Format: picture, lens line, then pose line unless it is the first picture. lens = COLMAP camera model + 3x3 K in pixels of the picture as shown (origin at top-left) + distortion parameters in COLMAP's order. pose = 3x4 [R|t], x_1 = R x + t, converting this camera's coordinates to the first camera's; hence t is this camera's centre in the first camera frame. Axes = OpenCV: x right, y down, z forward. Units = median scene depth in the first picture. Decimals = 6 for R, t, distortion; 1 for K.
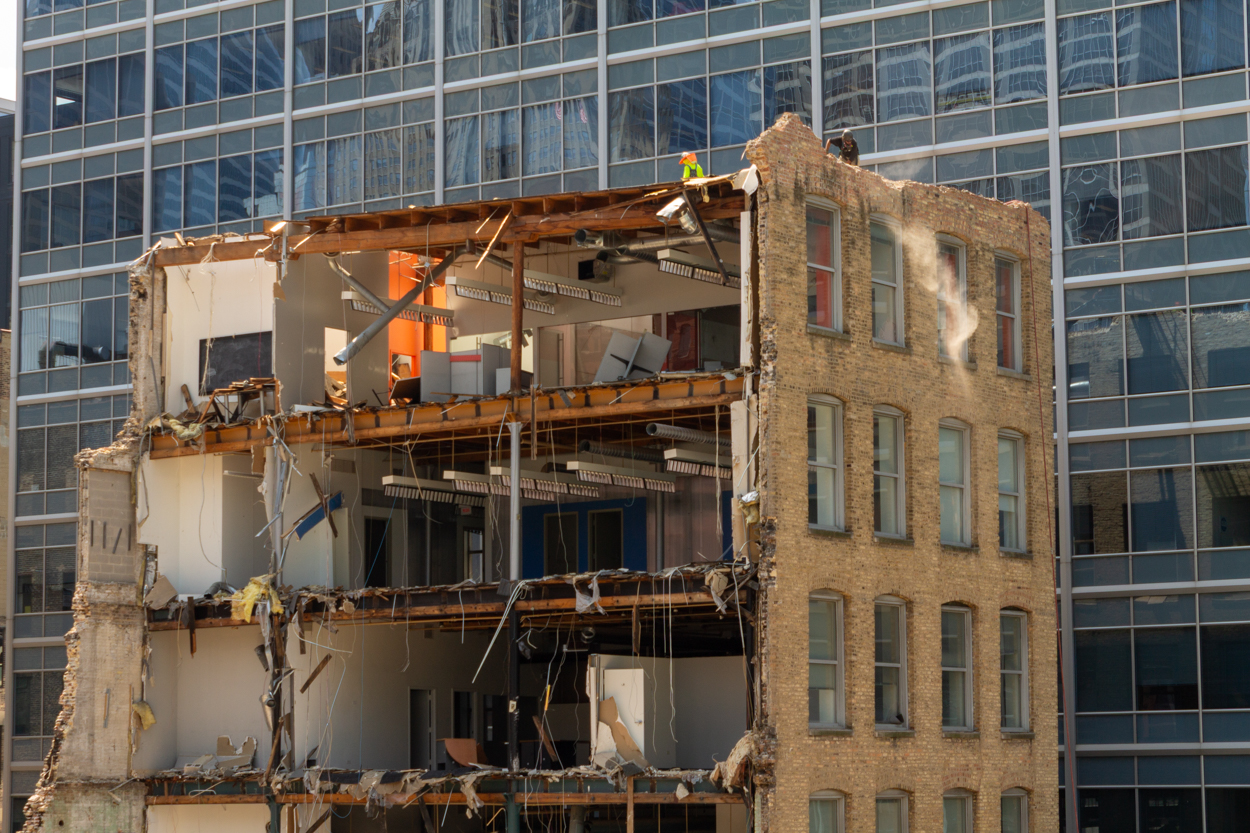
lens RADIAL K [[3045.5, 0, 596.8], [0, 3045.5, 444.1], [0, 0, 1]] dist [-0.020379, -0.631929]
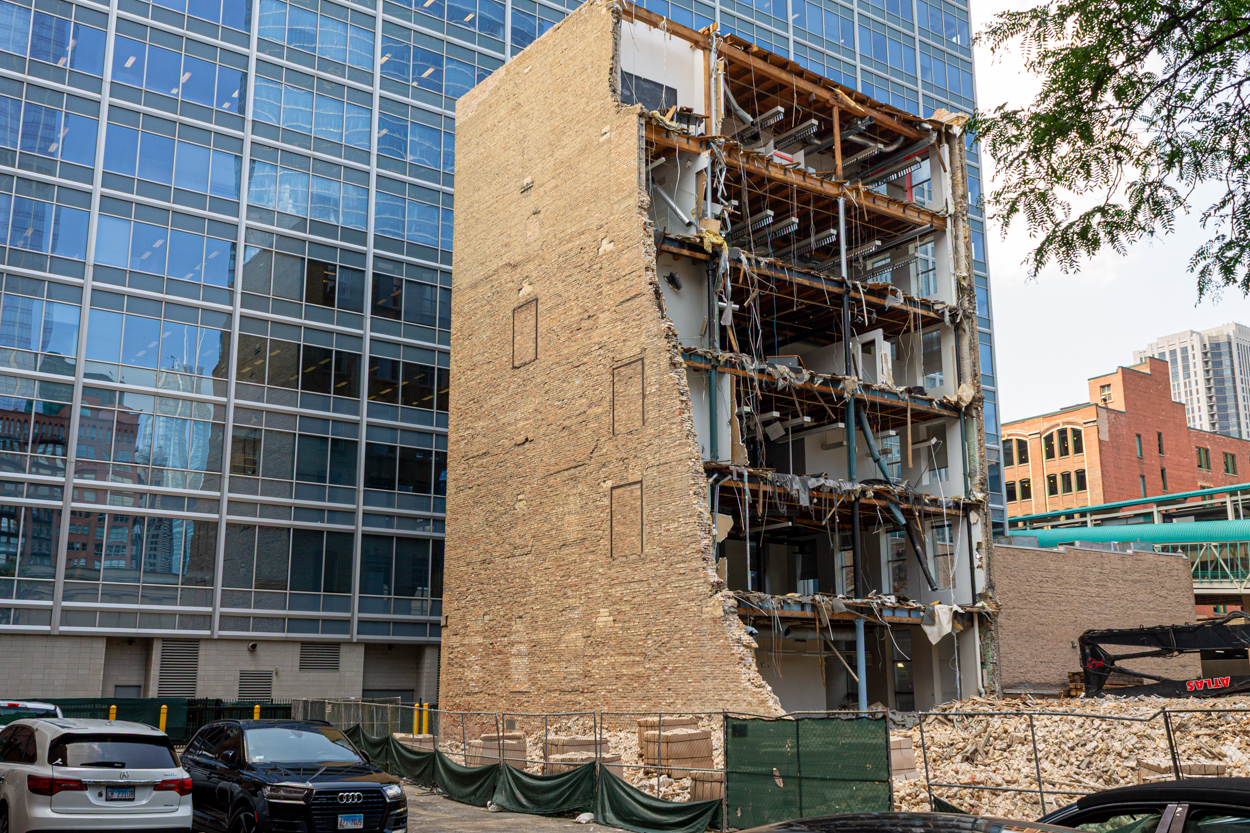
lens RADIAL K [[1301.6, 0, 625.0], [0, 1301.6, 416.5], [0, 0, 1]] dist [0.010931, -0.022883]
pose [[0.302896, 0.212818, 0.928958, -0.766690], [-0.106454, 0.976203, -0.188932, 0.283331], [-0.947059, -0.041665, 0.318343, 0.864386]]
